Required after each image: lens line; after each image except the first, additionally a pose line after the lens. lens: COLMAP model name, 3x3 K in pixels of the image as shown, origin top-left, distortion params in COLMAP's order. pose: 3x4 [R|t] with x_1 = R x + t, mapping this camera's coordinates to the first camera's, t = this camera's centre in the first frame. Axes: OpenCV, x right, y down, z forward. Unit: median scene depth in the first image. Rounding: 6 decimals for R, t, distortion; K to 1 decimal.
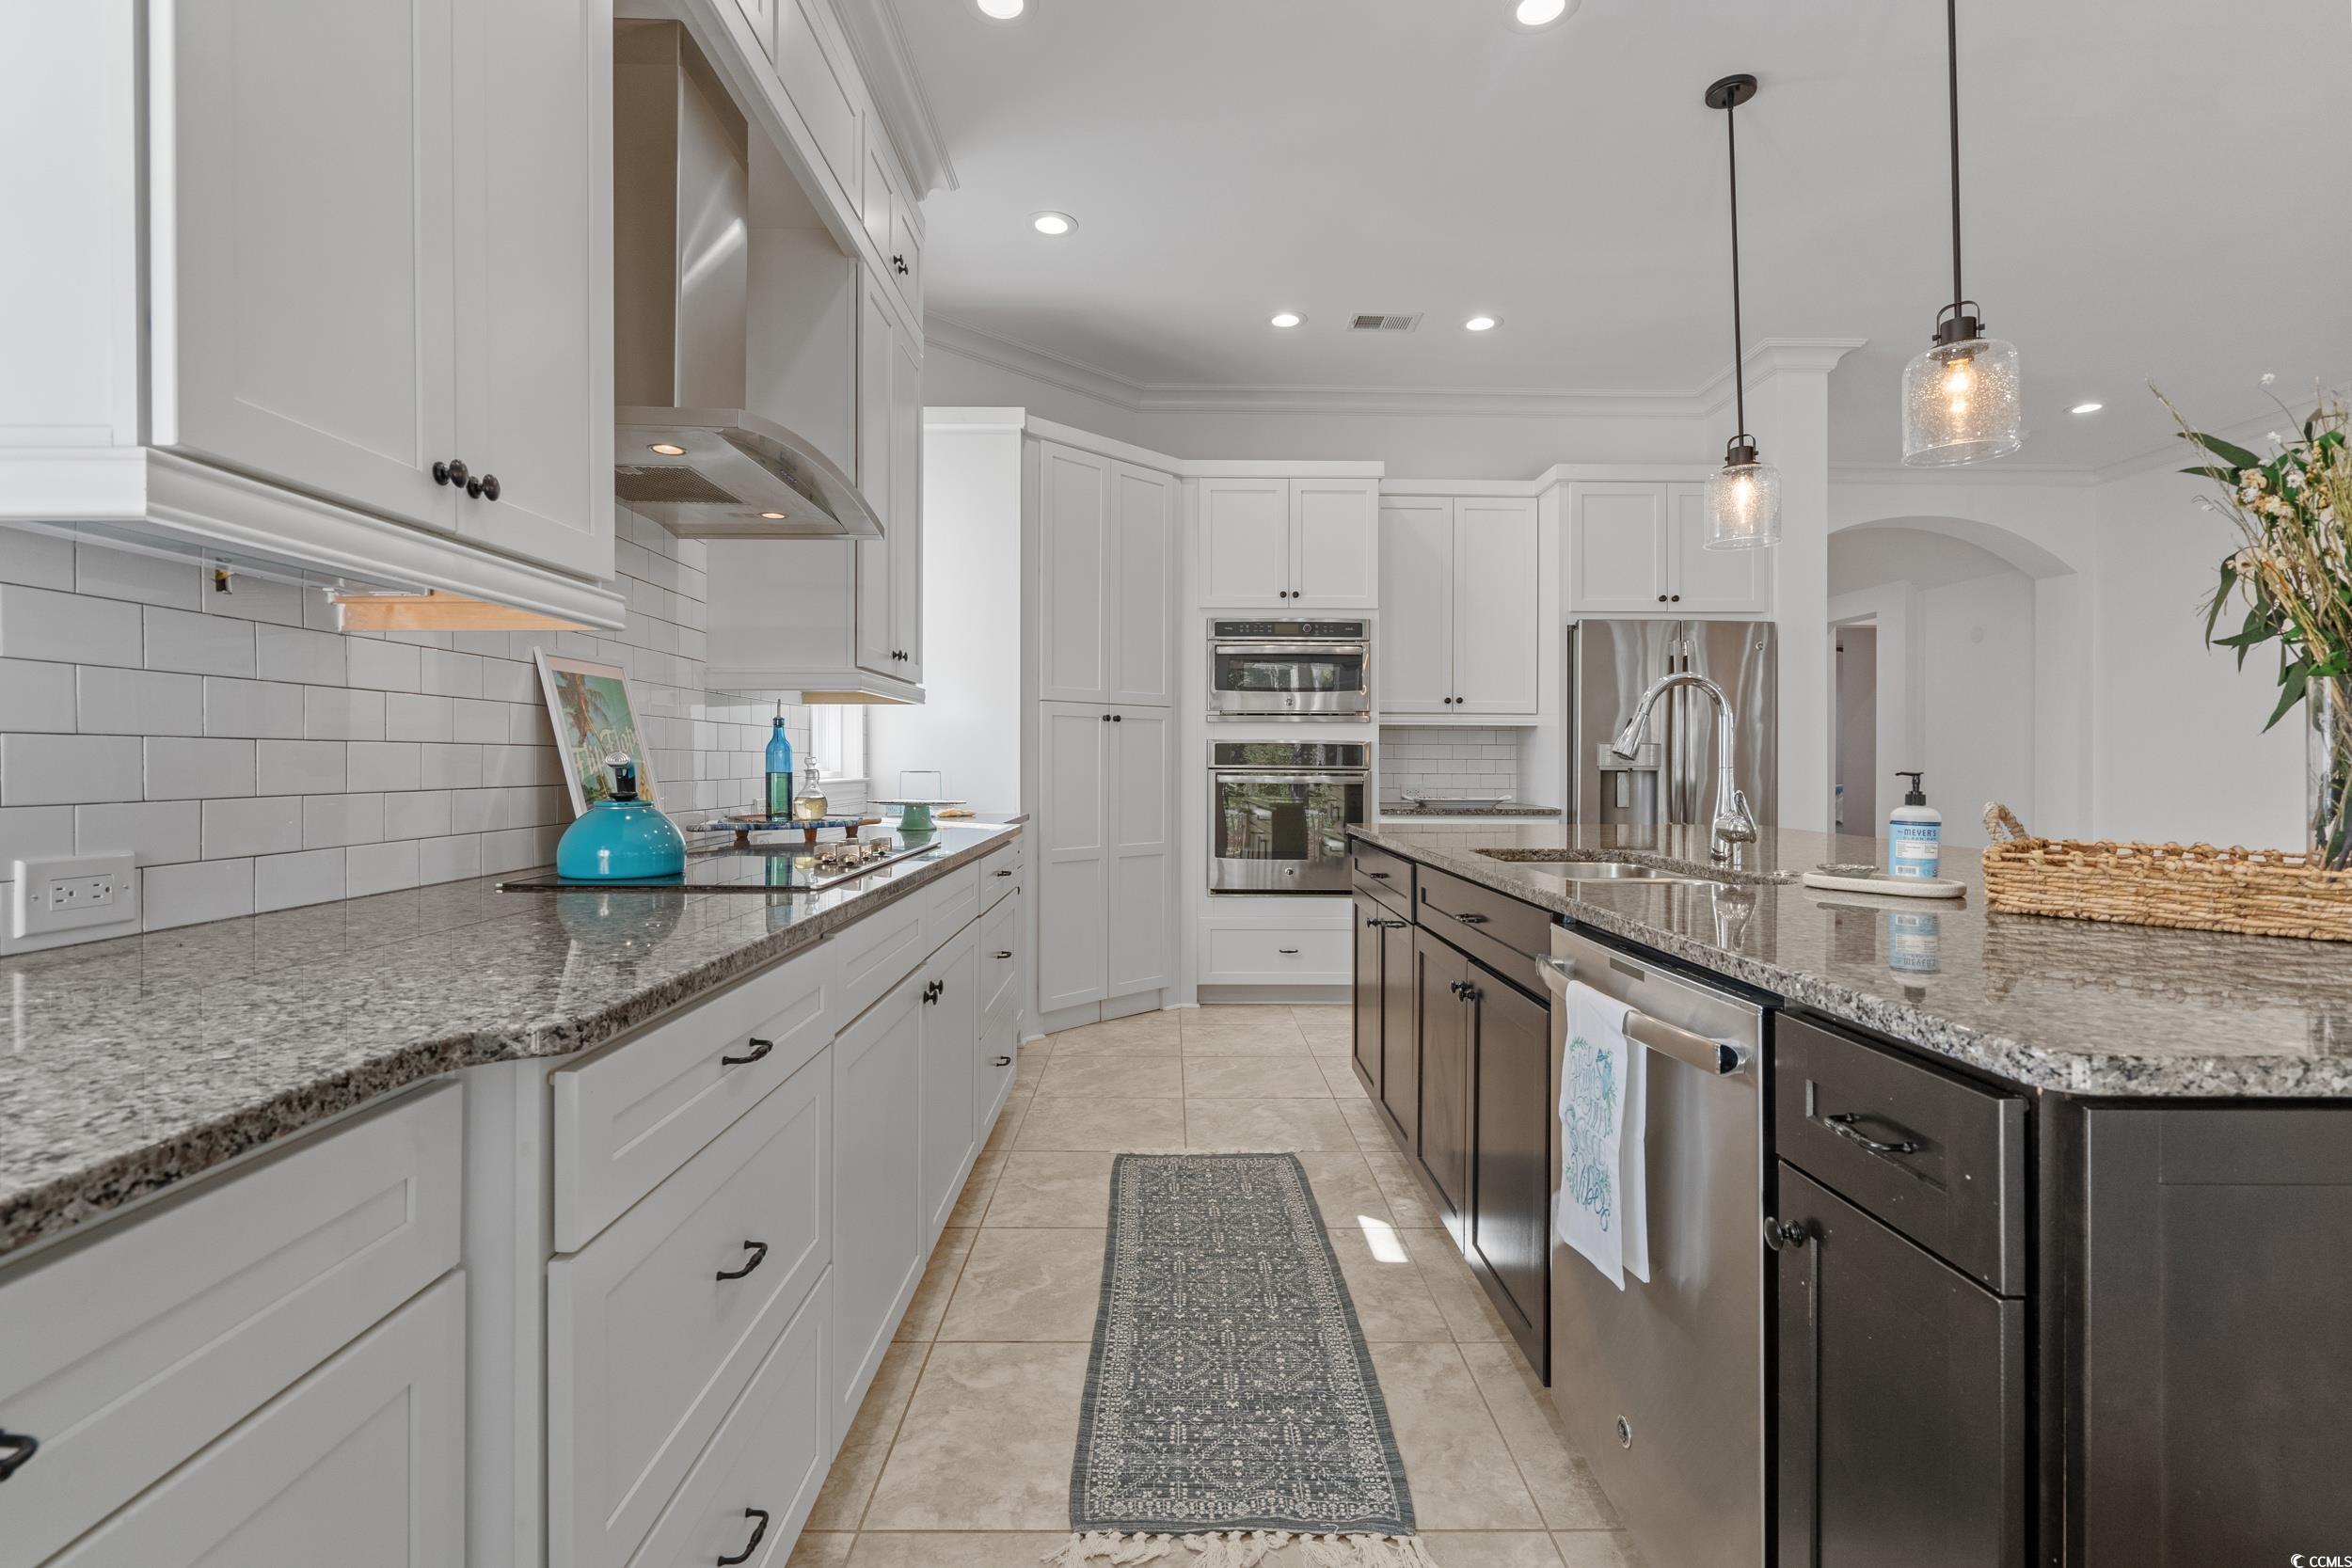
lens RADIAL K [[1073.2, 0, 1176.6], [0, 1073.2, 765.6], [0, 0, 1]] dist [-0.003765, 0.001282]
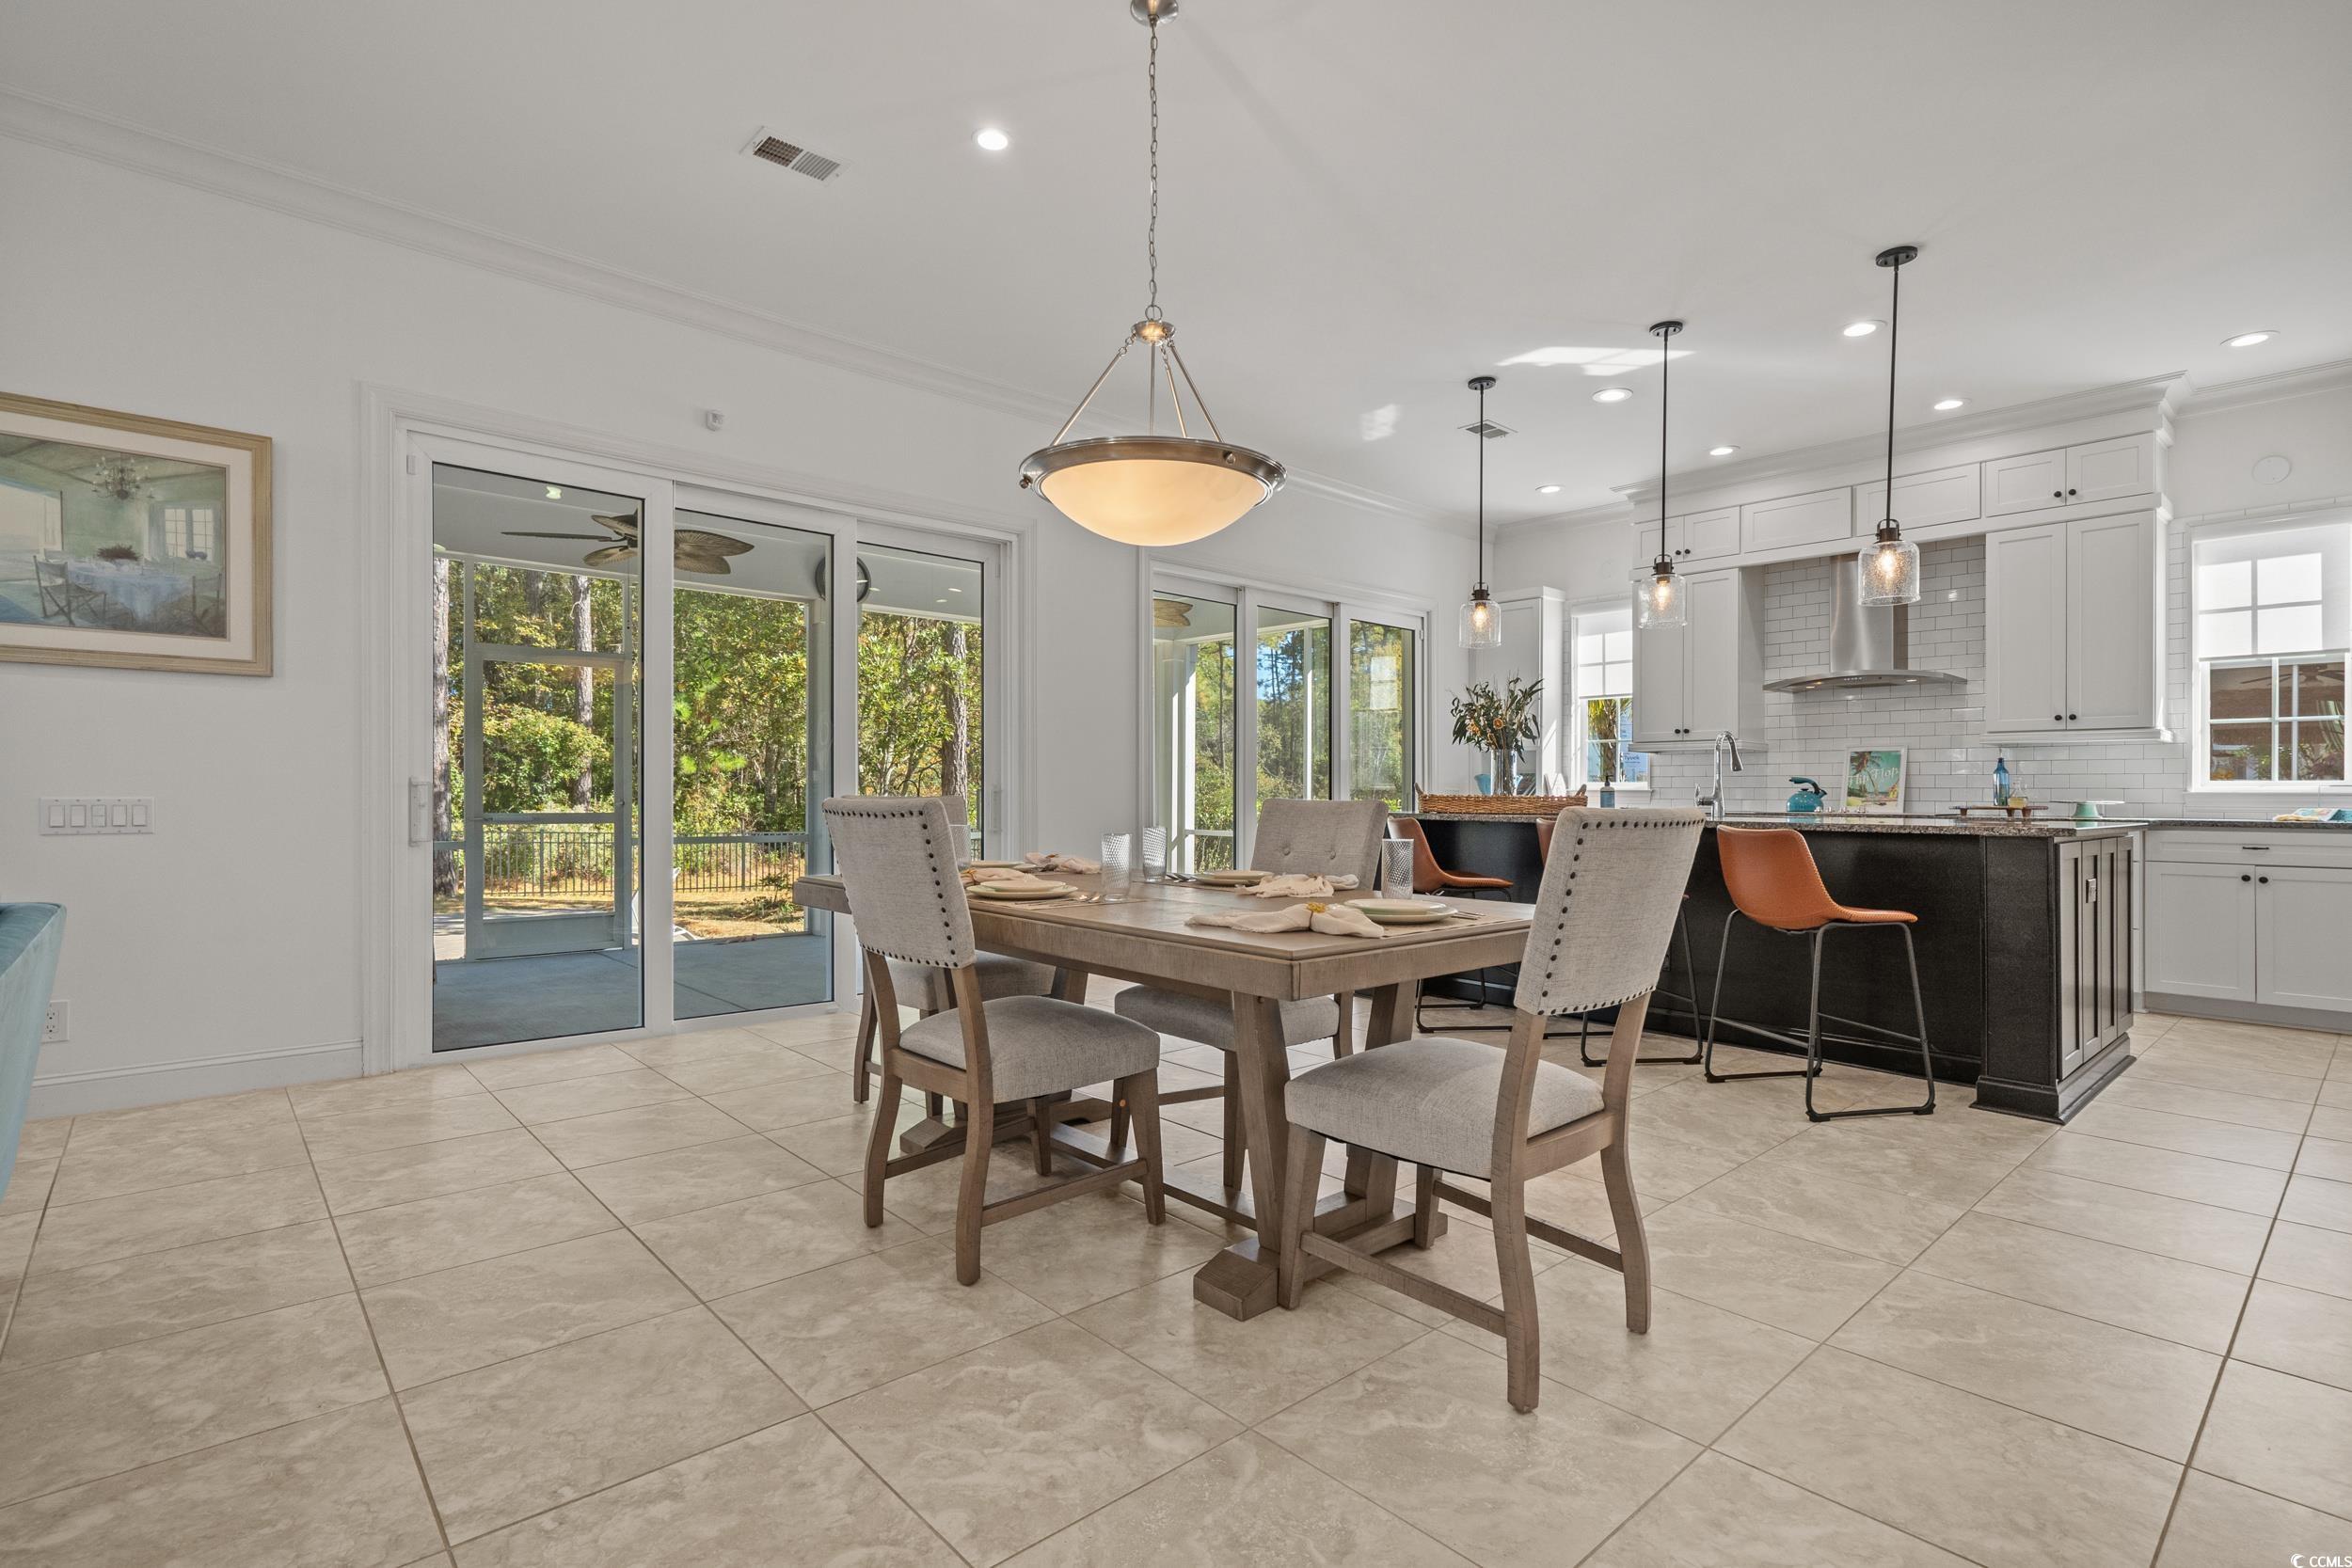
lens RADIAL K [[1114.5, 0, 1177.6], [0, 1114.5, 791.3], [0, 0, 1]] dist [0.000265, 0.000171]
pose [[-0.753178, -0.010696, -0.657730, 2.647648], [-0.011267, 0.999931, -0.003358, 0.054078], [0.657721, 0.004882, -0.753246, 1.848568]]
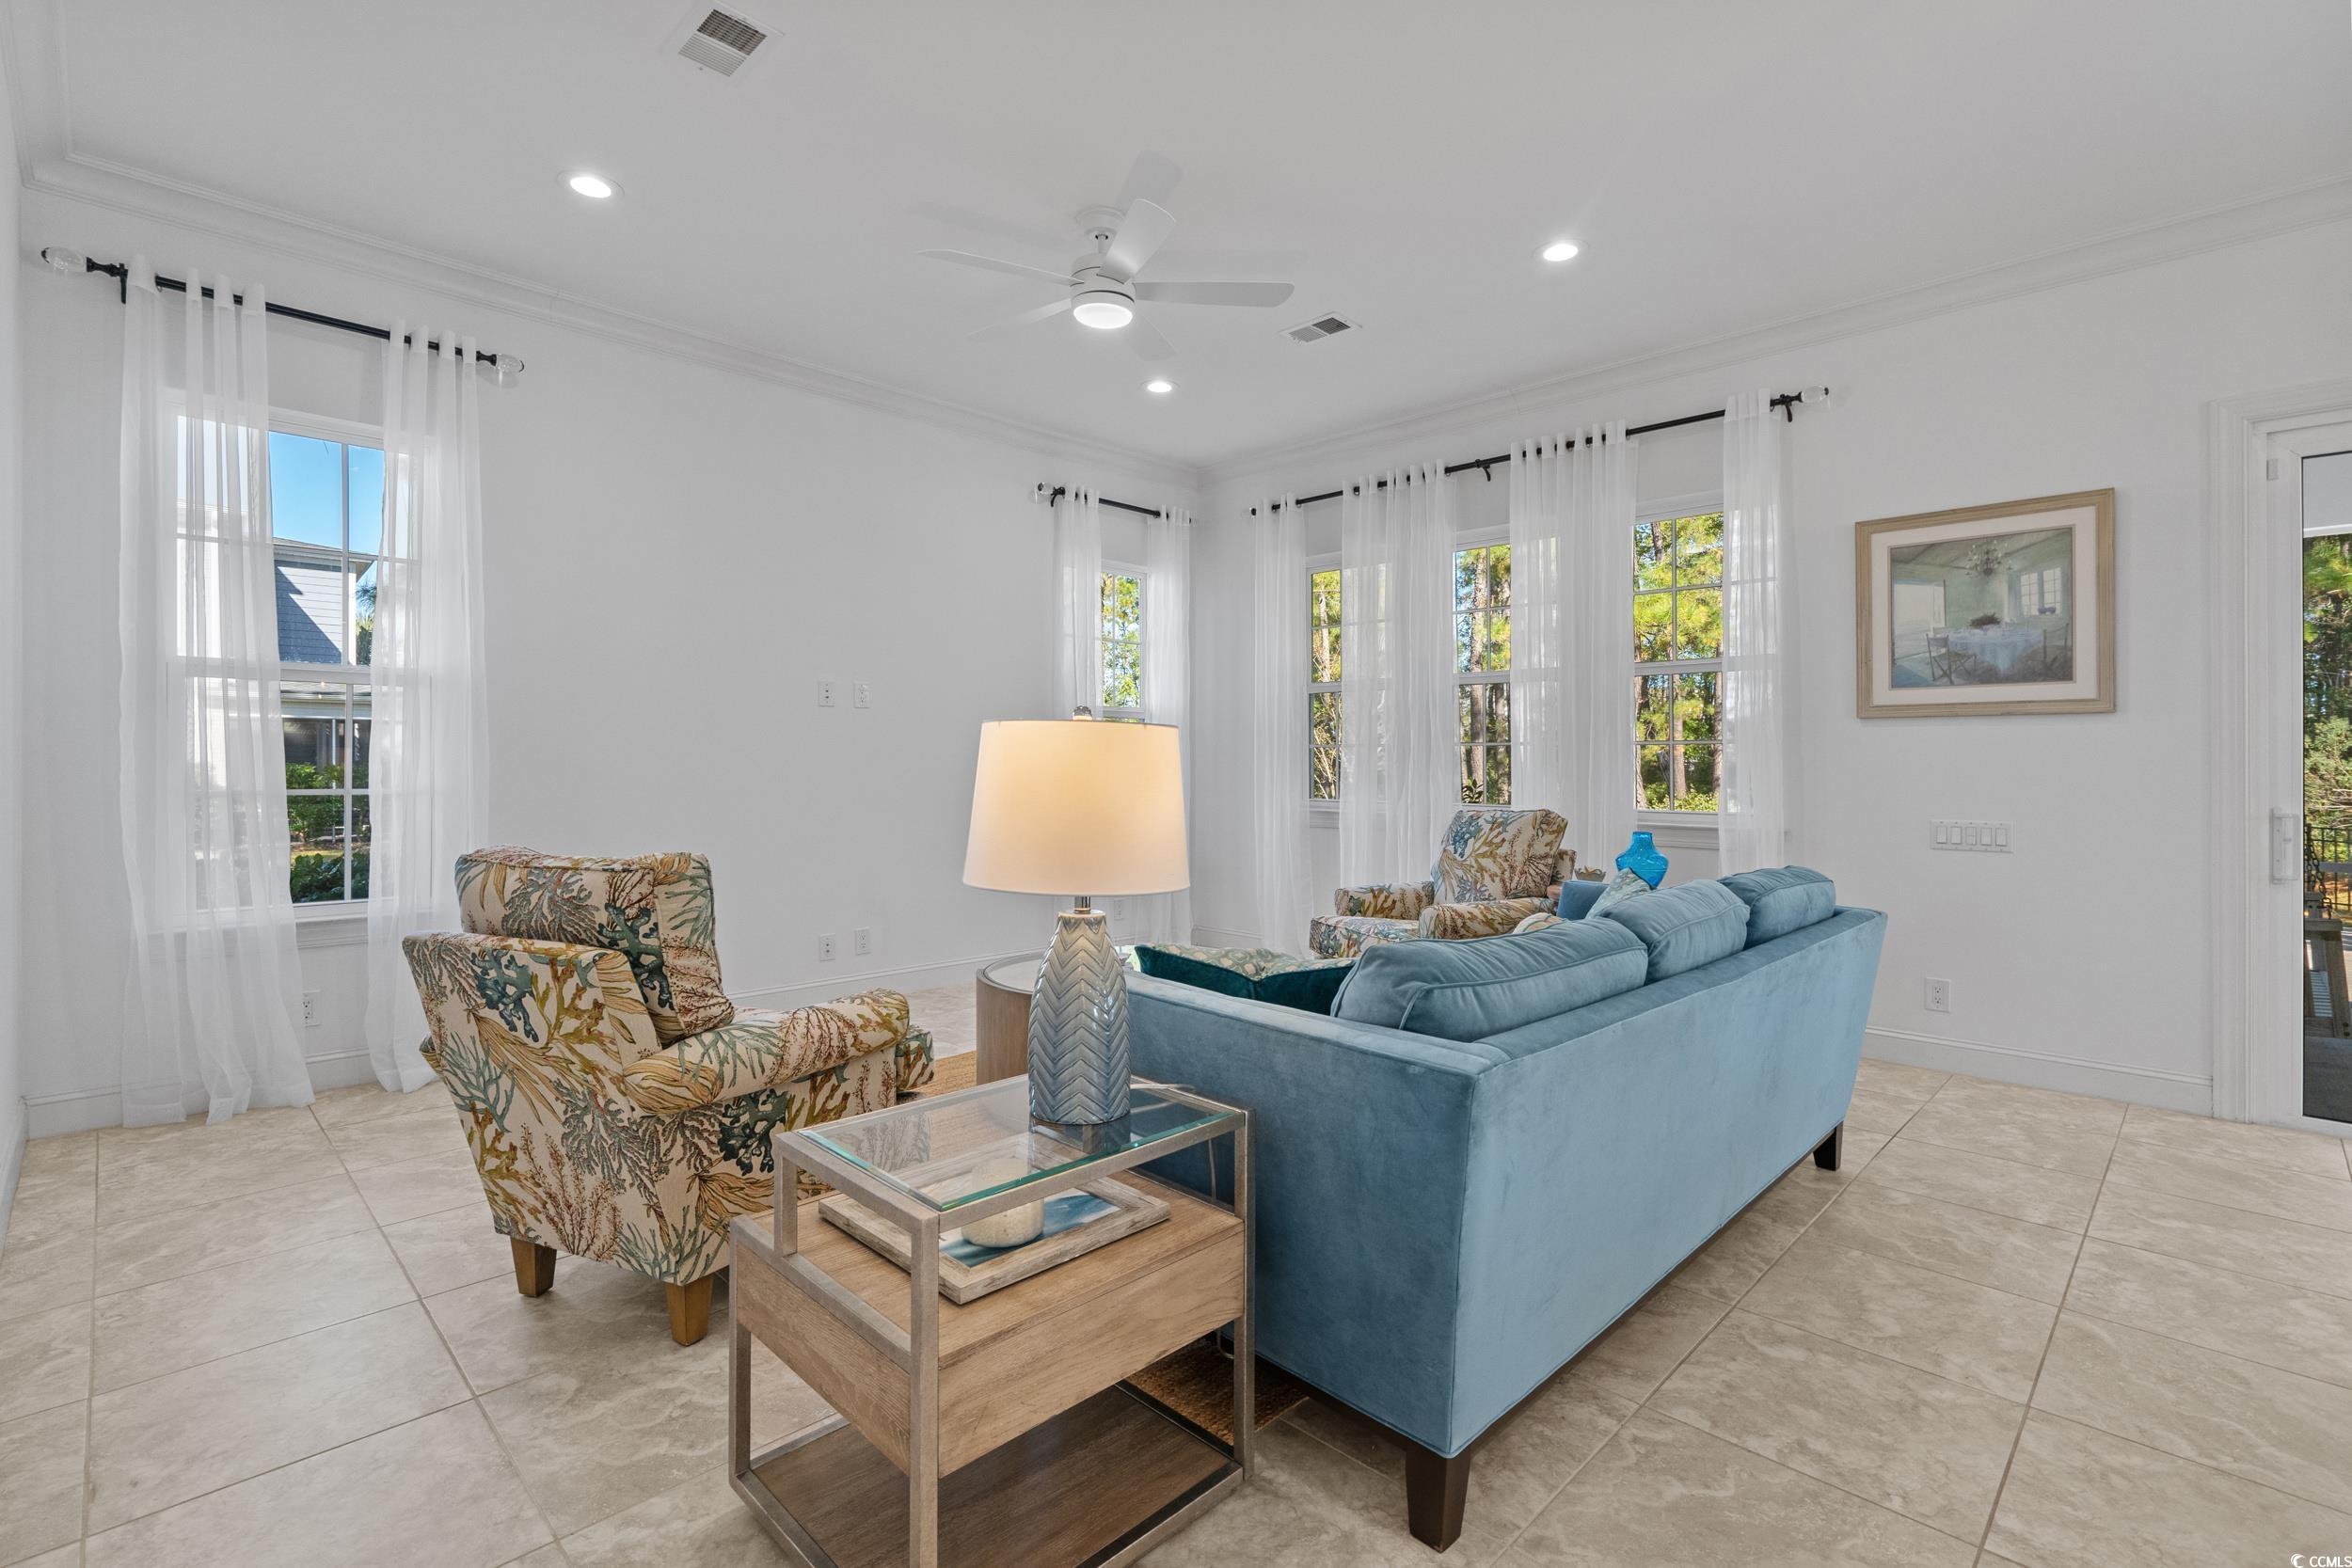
lens RADIAL K [[1073.2, 0, 1175.5], [0, 1073.2, 761.9], [0, 0, 1]] dist [-0.003765, 0.001282]
pose [[-0.699240, -0.007042, 0.714853, 2.418776], [-0.008501, 0.999963, 0.001536, -0.012395], [-0.714837, -0.005003, -0.699273, 1.950697]]
